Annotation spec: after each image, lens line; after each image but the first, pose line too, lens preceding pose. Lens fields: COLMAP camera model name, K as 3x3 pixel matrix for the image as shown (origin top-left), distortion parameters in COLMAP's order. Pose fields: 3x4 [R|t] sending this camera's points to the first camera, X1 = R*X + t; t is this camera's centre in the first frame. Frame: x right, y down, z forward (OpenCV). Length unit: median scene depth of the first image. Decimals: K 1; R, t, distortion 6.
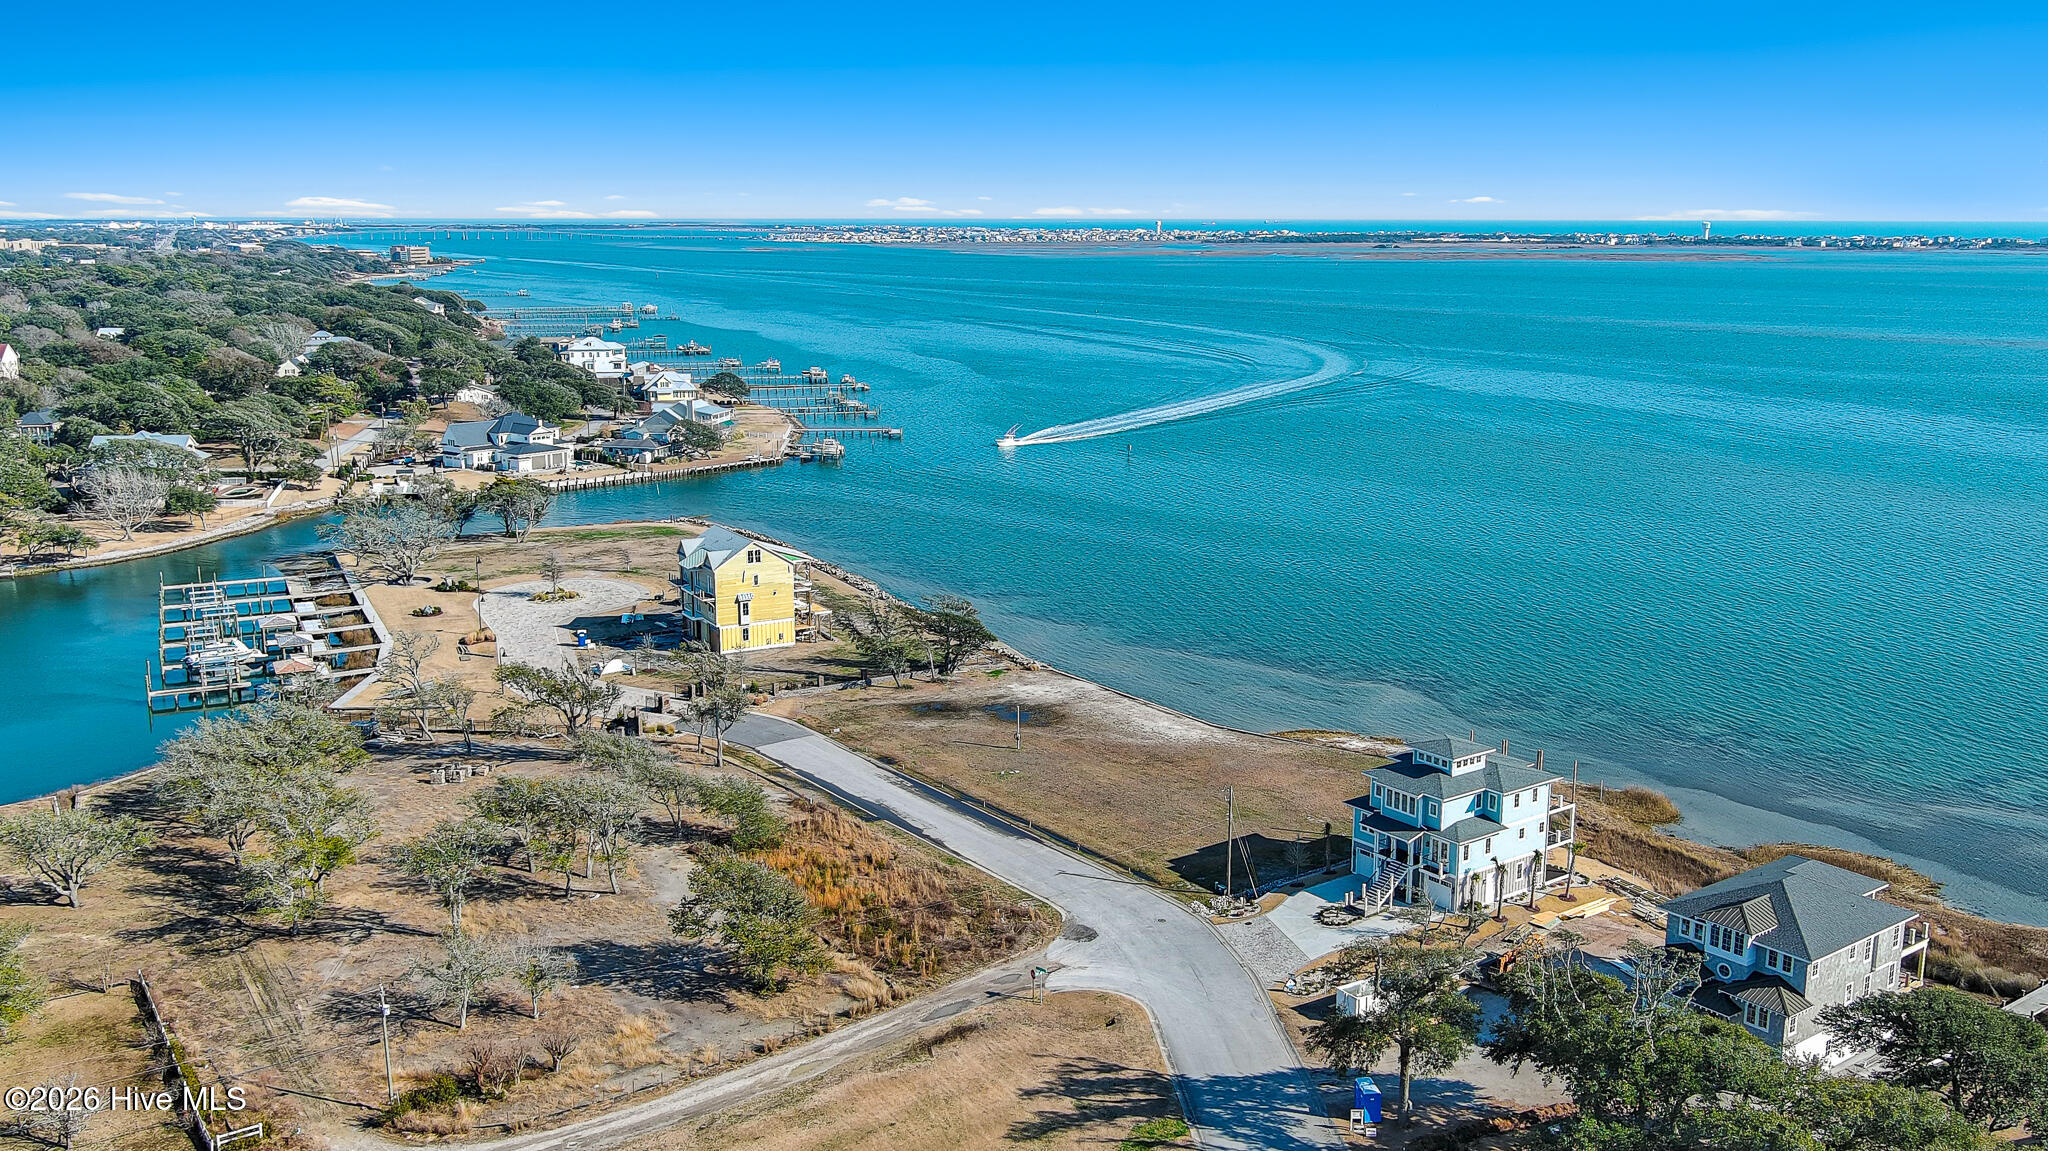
lens RADIAL K [[1746.1, 0, 1024.0], [0, 1746.1, 575.5], [0, 0, 1]] dist [0.033263, -0.083909]
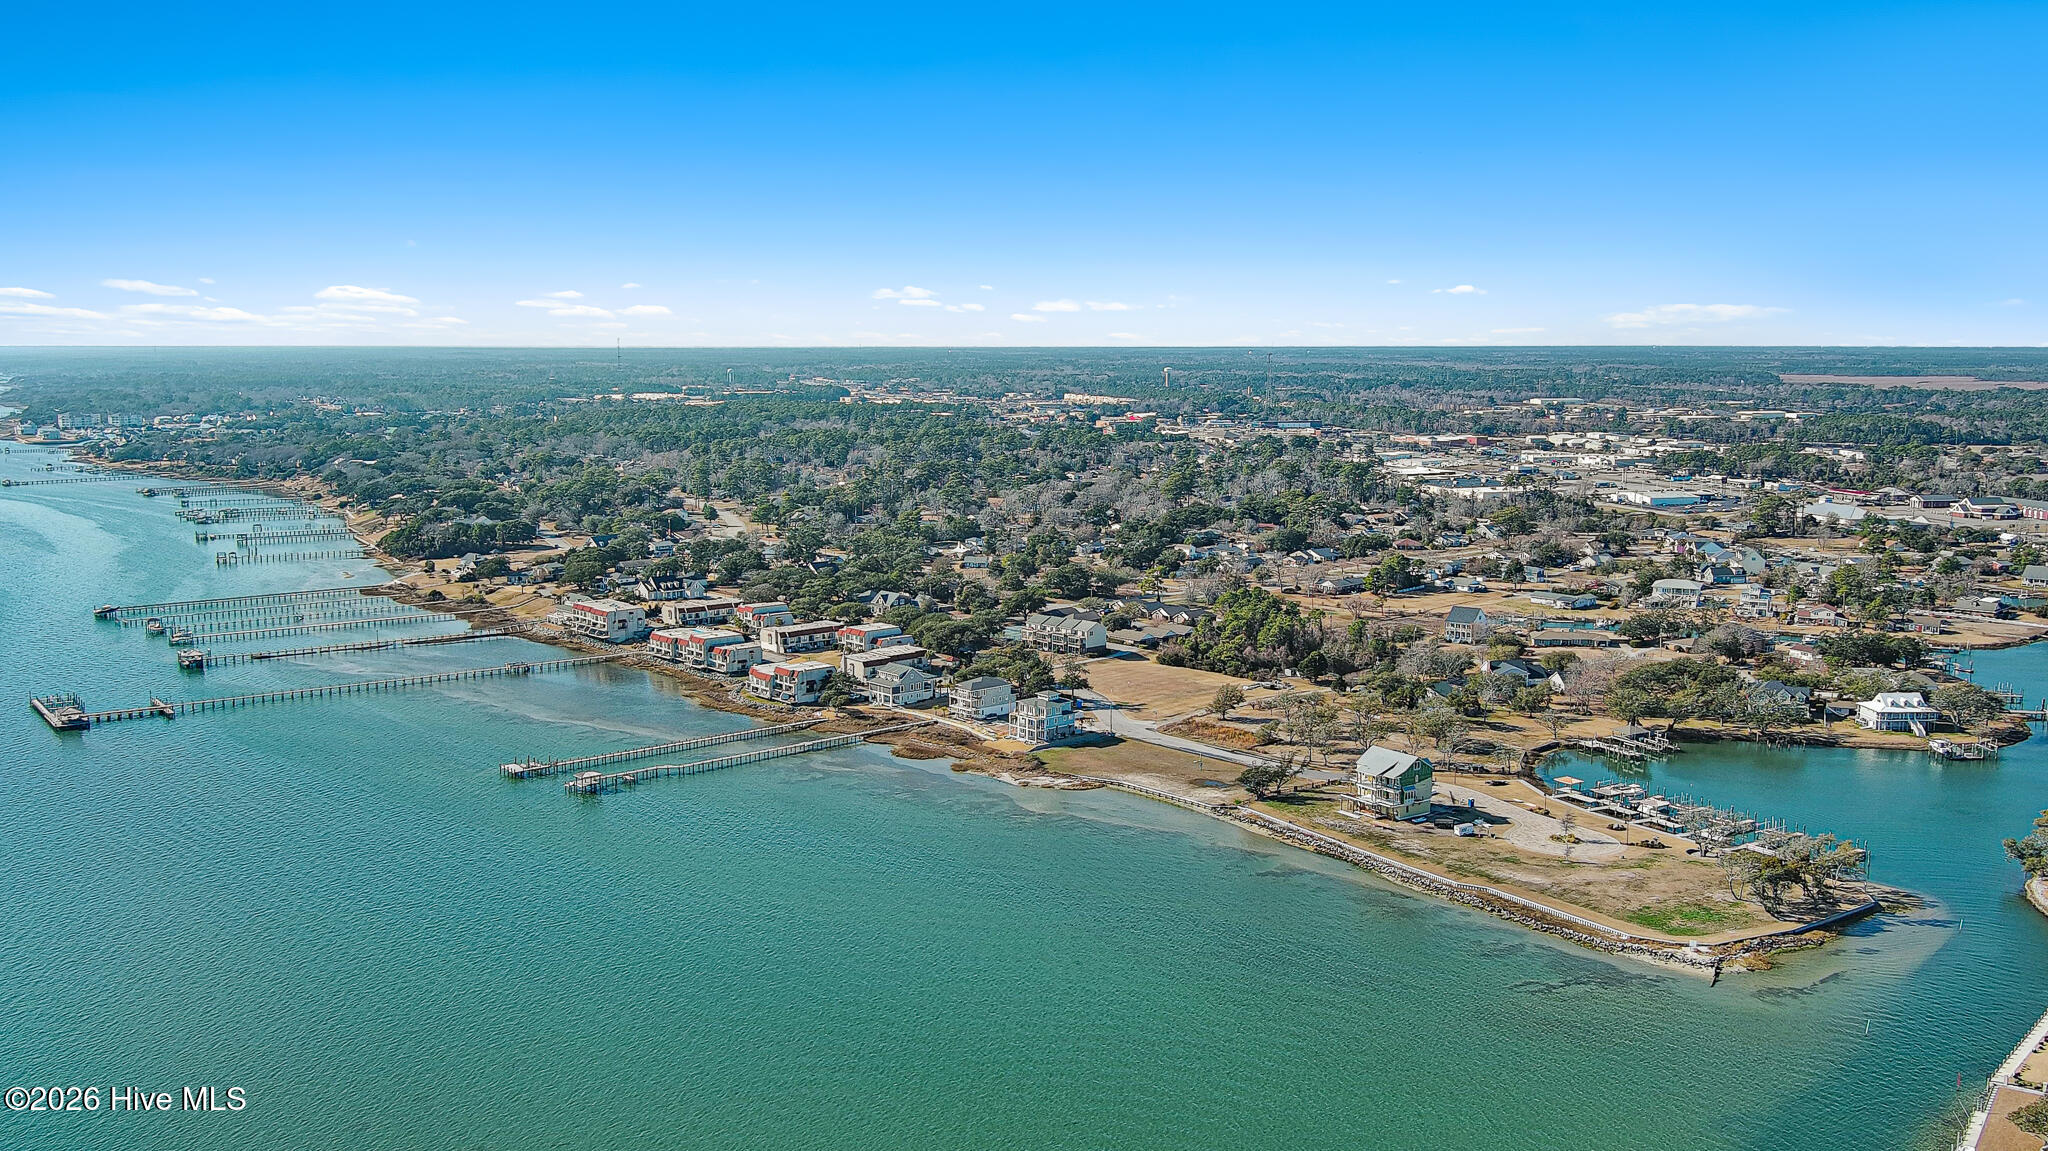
lens RADIAL K [[1728.9, 0, 1024.0], [0, 1728.9, 575.5], [0, 0, 1]] dist [0.008904, -0.002790]
pose [[-0.995602, 0.012324, -0.092874, 0.411805], [-0.018848, 0.944697, 0.327403, -0.840896], [0.091772, 0.327714, -0.940309, 2.809753]]
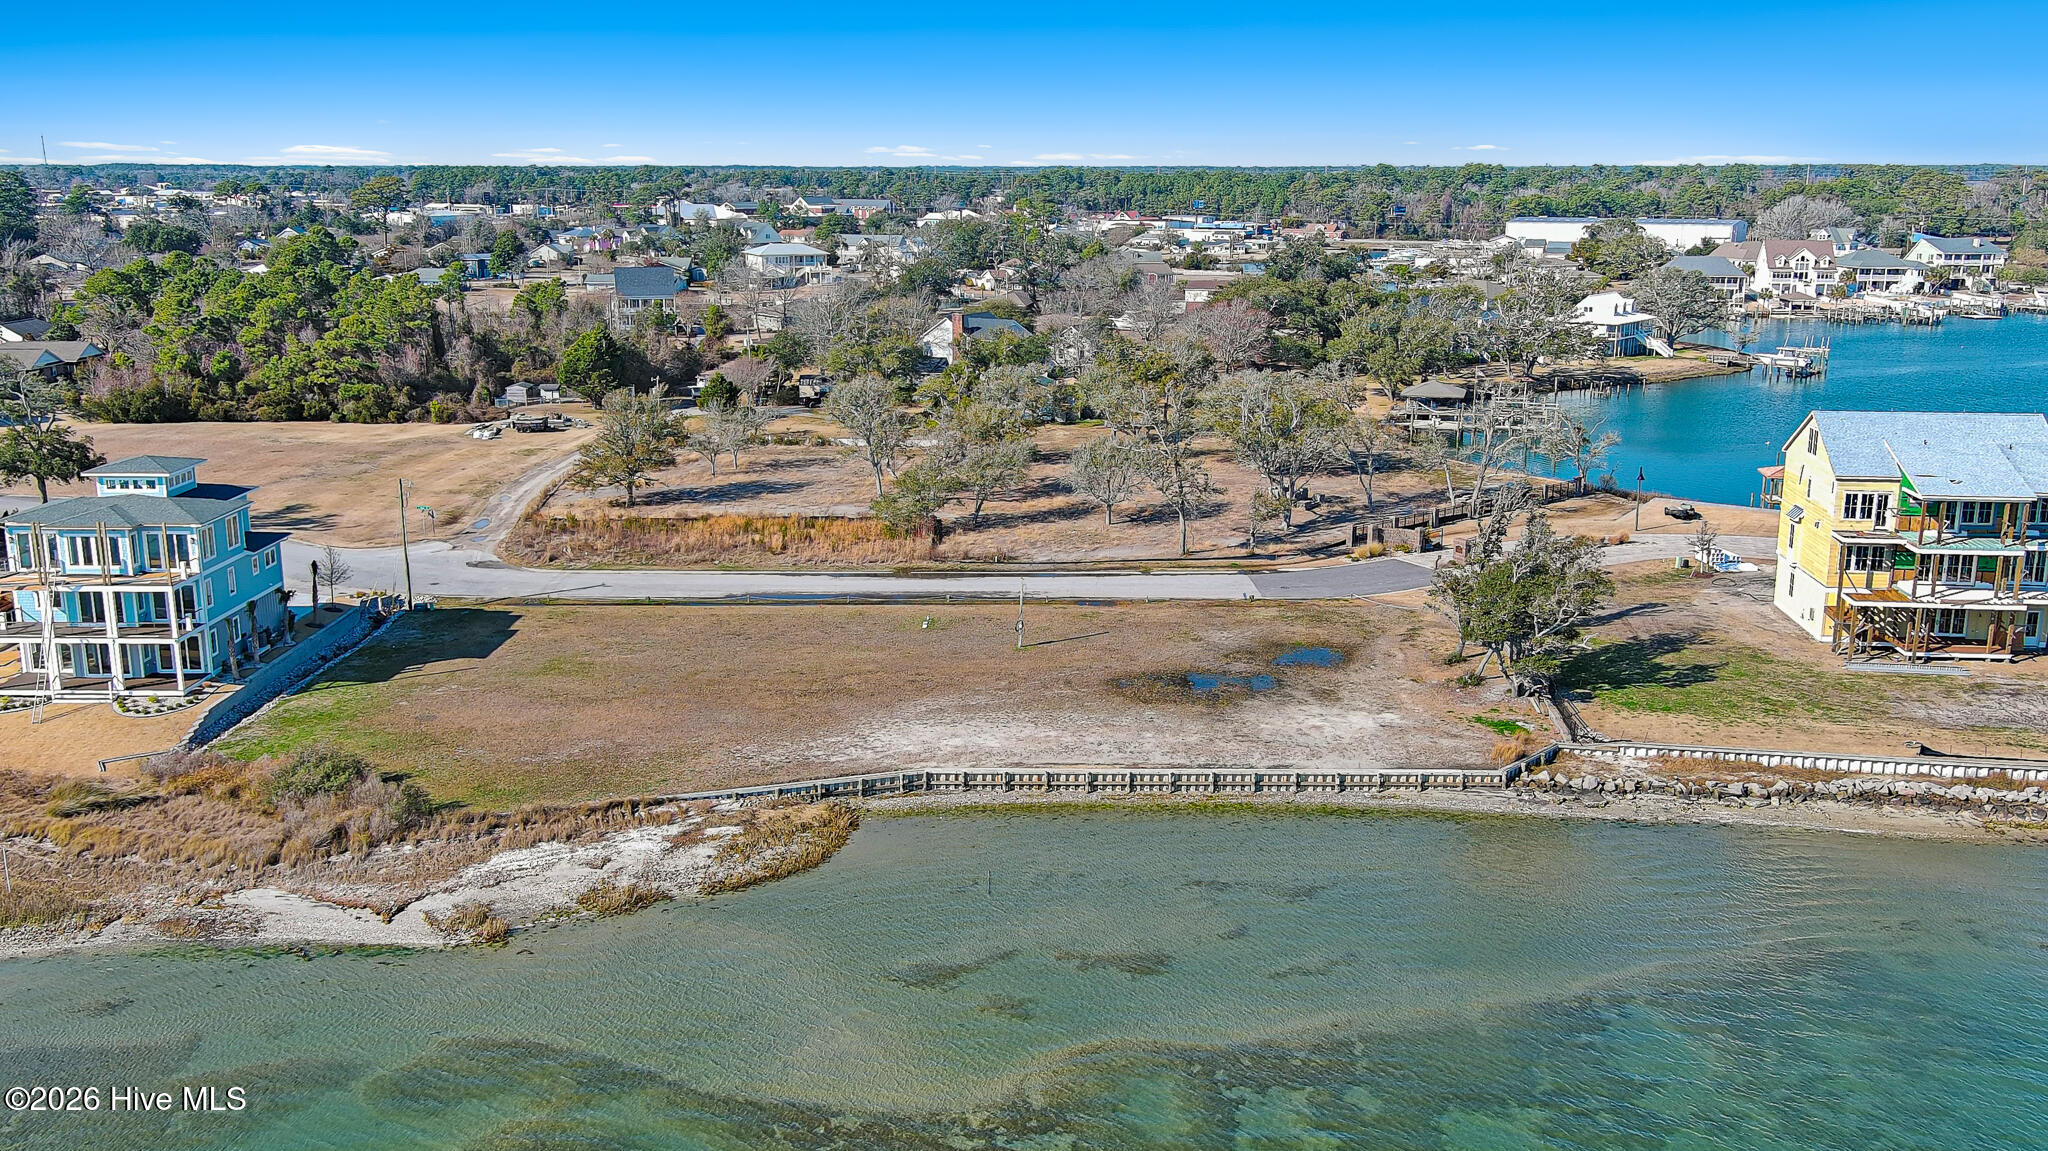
lens RADIAL K [[1759.3, 0, 1024.0], [0, 1759.3, 575.5], [0, 0, 1]] dist [0.034754, -0.074614]
pose [[-0.590259, 0.182165, -0.786391, 0.427722], [-0.162511, 0.927439, 0.336818, -0.119627], [0.790686, 0.326607, -0.517825, 1.166327]]
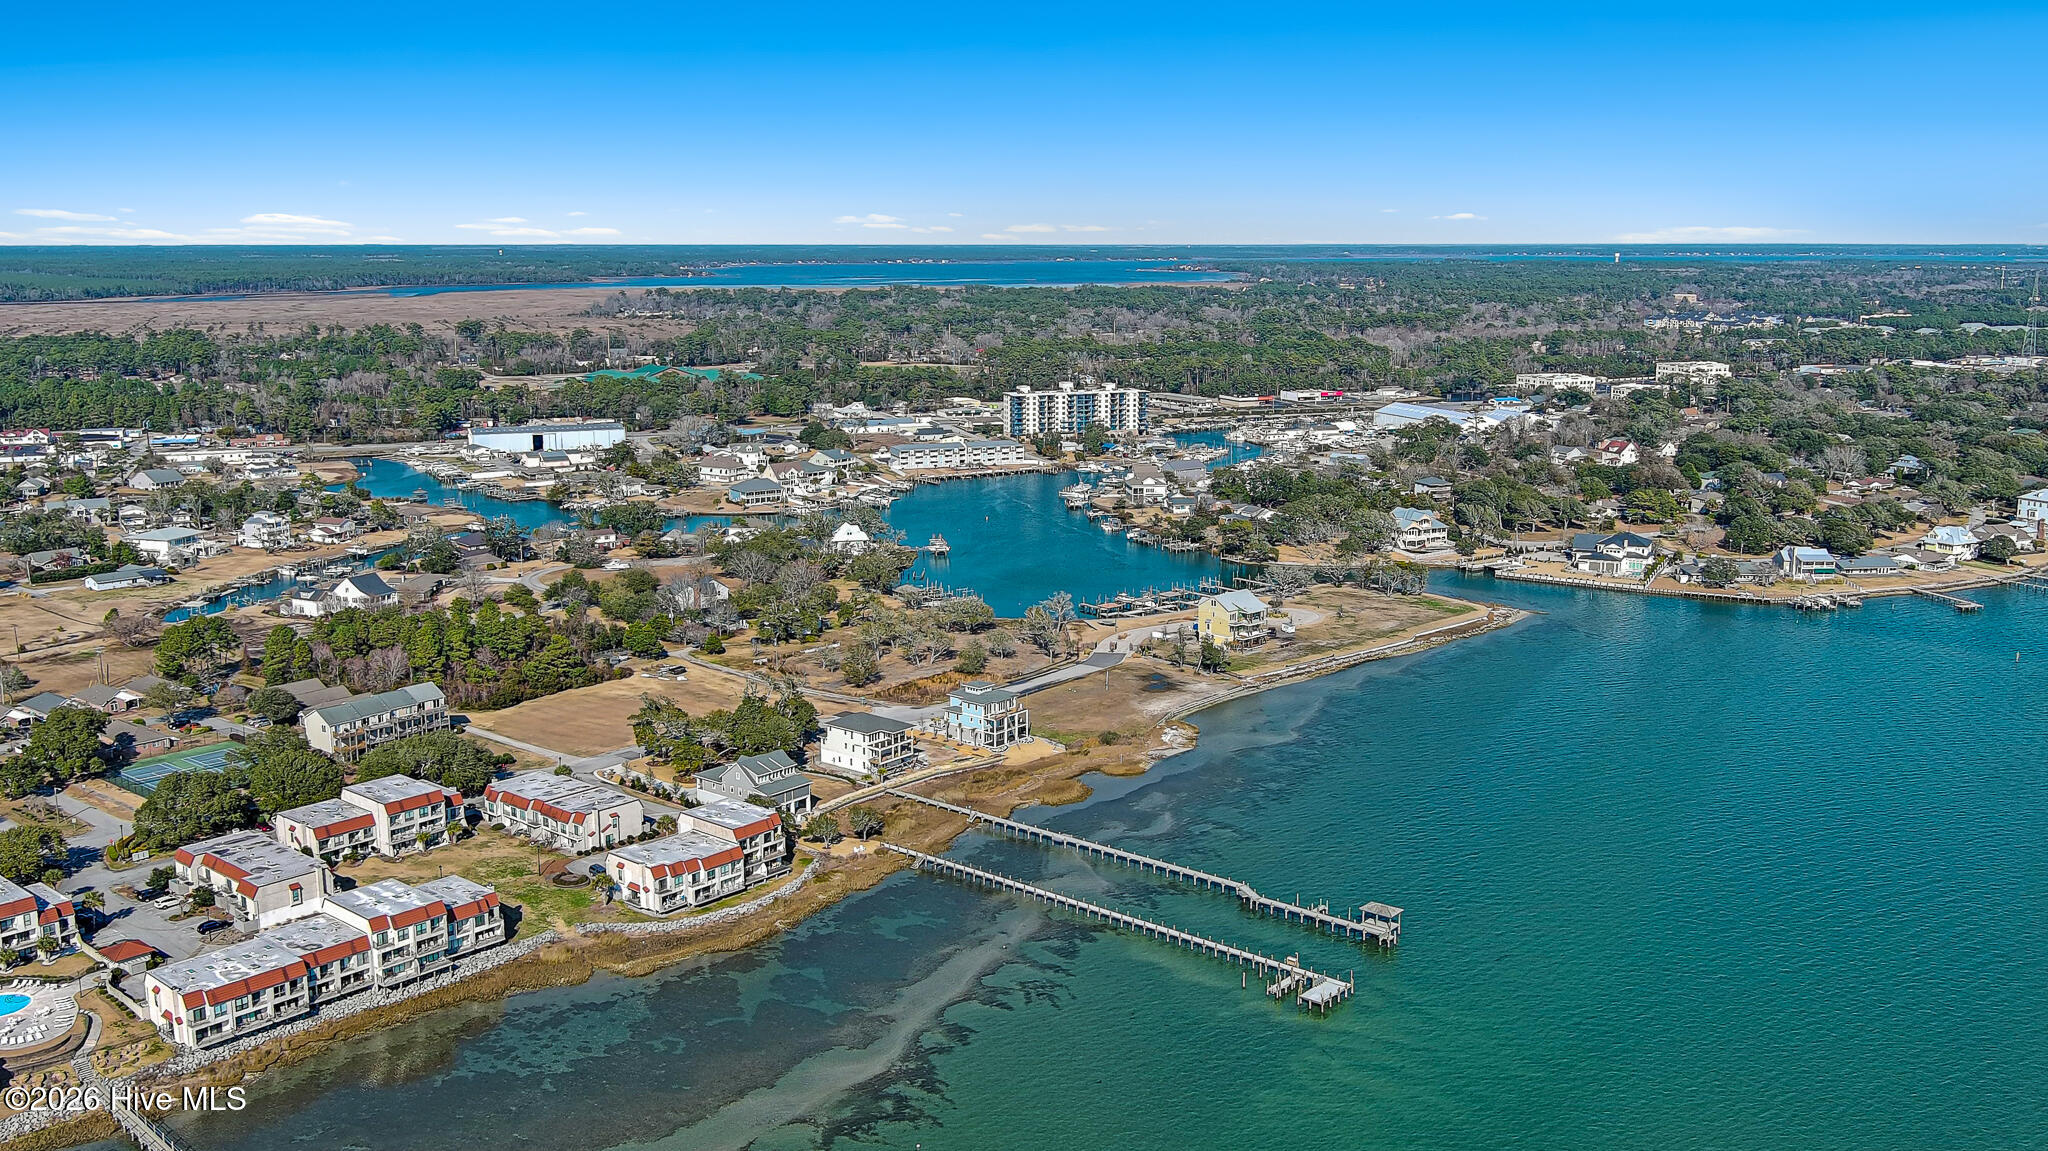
lens RADIAL K [[1757.1, 0, 1024.0], [0, 1757.1, 575.5], [0, 0, 1]] dist [0.039327, -0.099532]
pose [[0.243315, 0.181158, -0.952880, 1.929074], [-0.193202, 0.971769, 0.135415, -0.305923], [0.950511, 0.151150, 0.271446, 0.208387]]
